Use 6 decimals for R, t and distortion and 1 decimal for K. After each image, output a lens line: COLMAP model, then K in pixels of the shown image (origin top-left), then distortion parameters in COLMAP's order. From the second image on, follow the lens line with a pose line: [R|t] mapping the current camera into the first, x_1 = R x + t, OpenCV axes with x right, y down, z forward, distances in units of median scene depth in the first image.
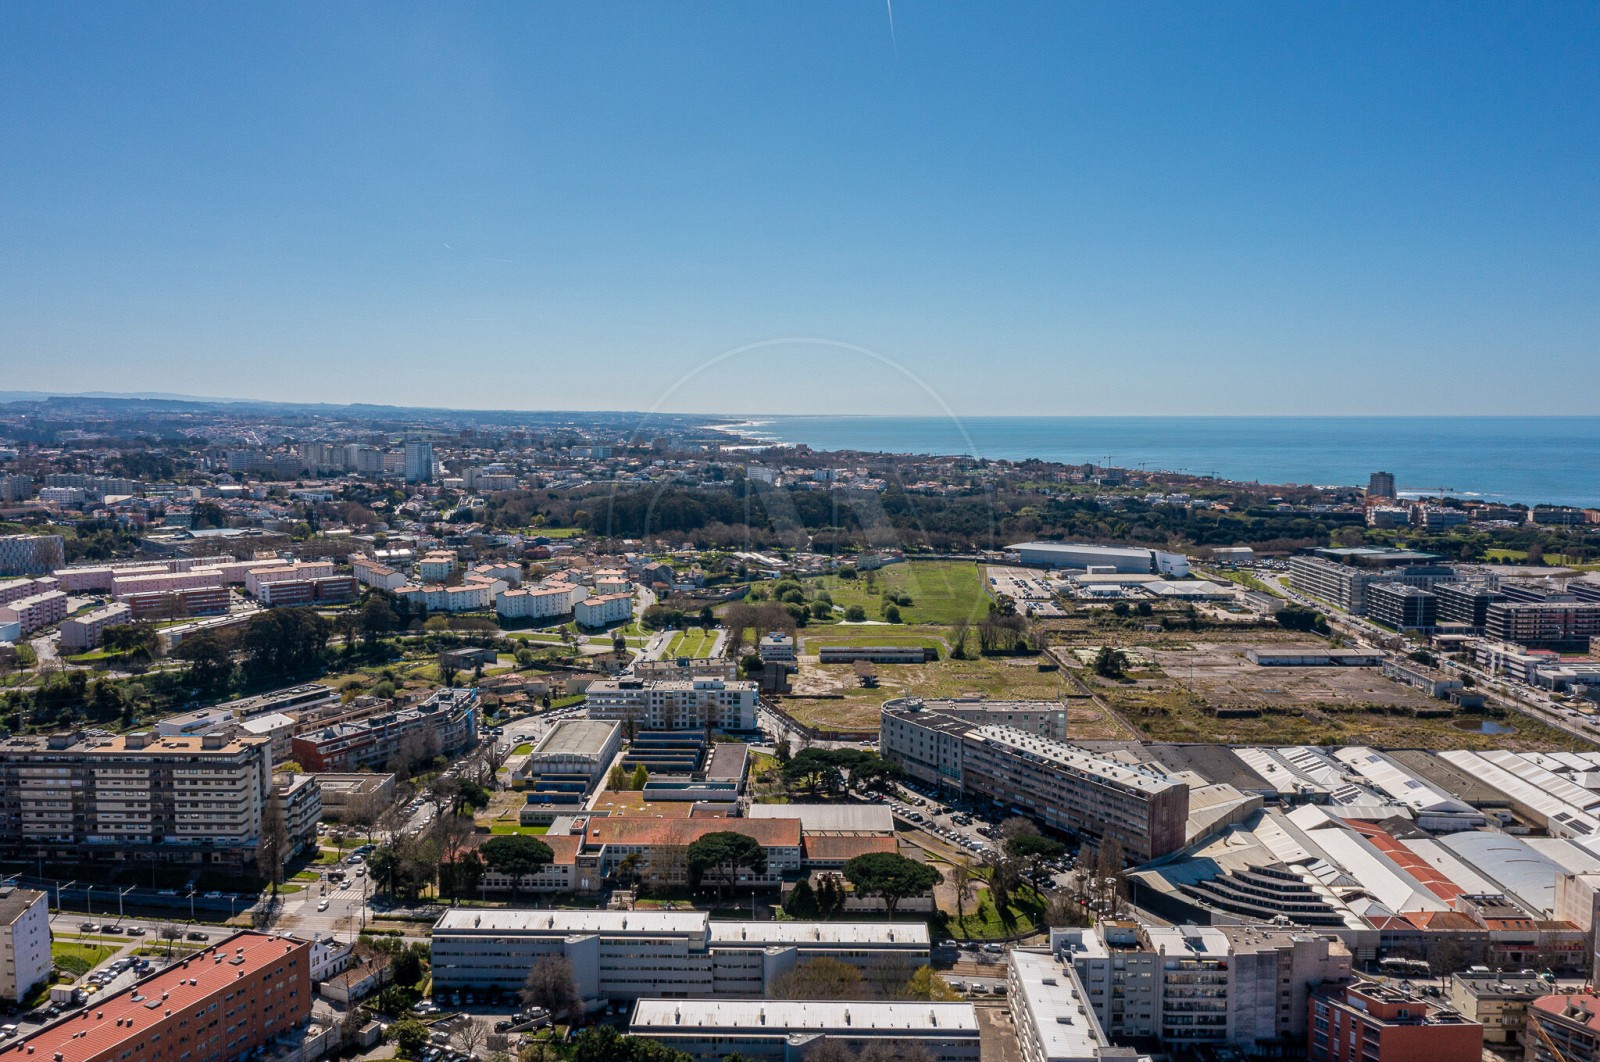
lens RADIAL K [[1246.6, 0, 797.2], [0, 1246.6, 523.3], [0, 0, 1]] dist [-0.016785, 0.018729]
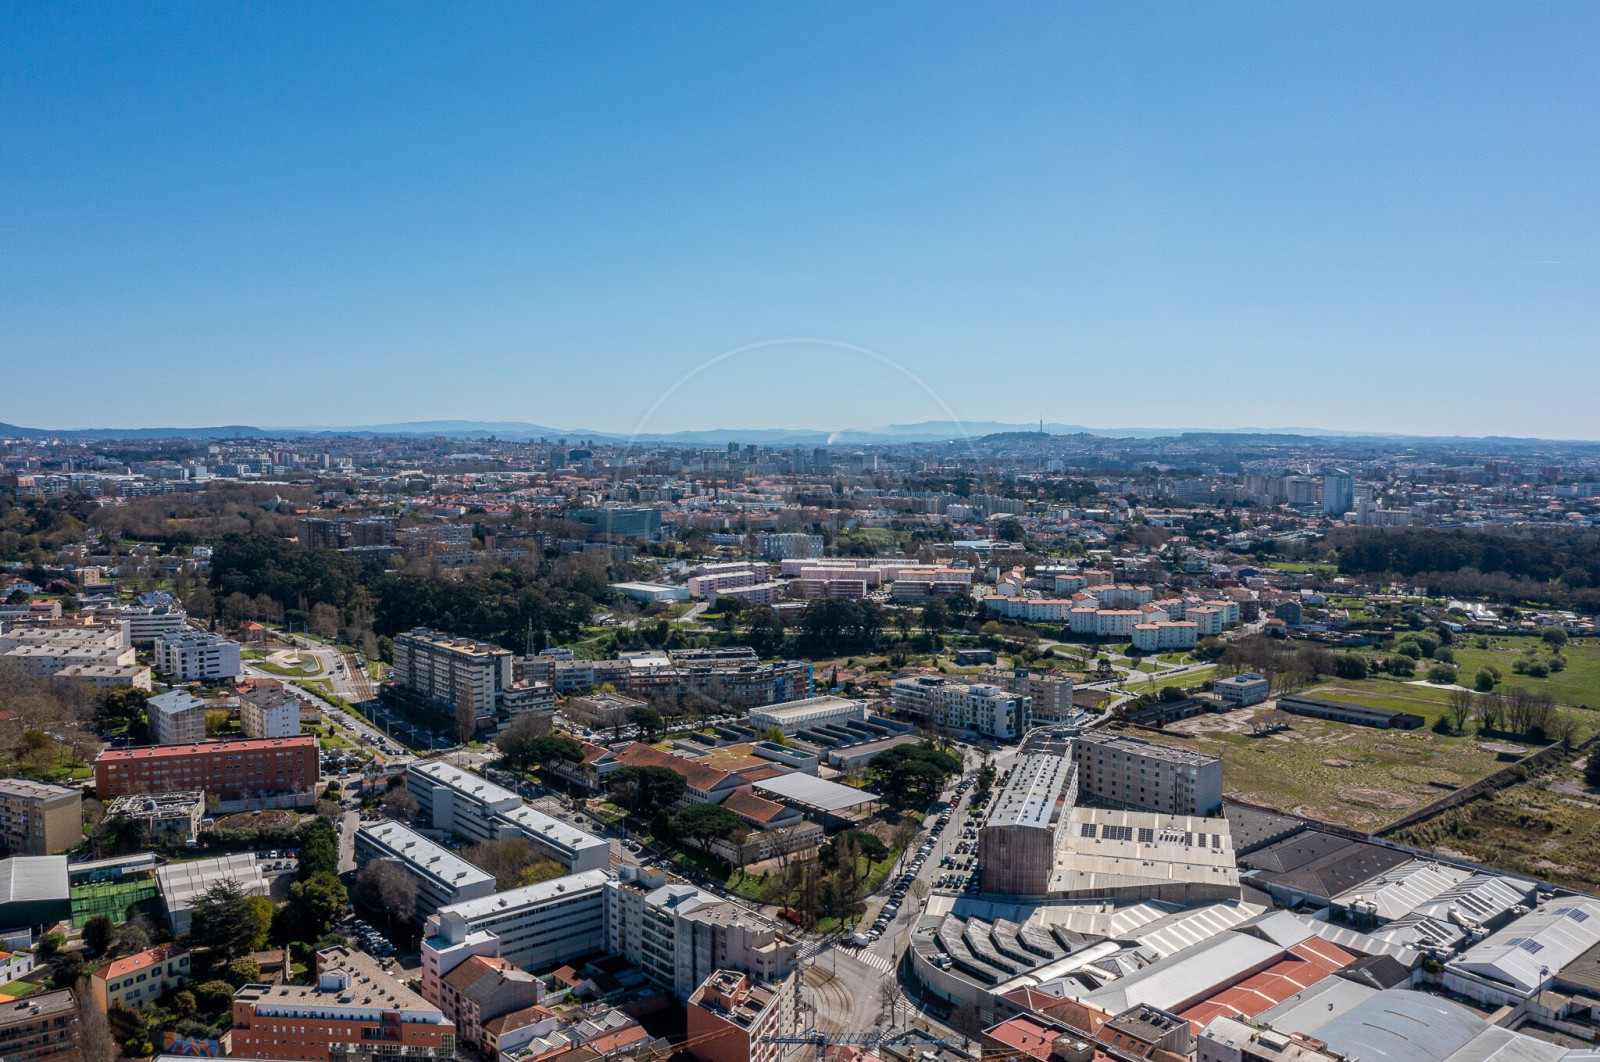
lens RADIAL K [[1246.6, 0, 810.4], [0, 1246.6, 532.1], [0, 0, 1]] dist [-0.016785, 0.018729]
pose [[0.668869, 0.050600, -0.741657, 0.755077], [-0.065356, 0.997820, 0.009135, -0.010118], [0.740502, 0.042361, 0.670717, 0.192638]]
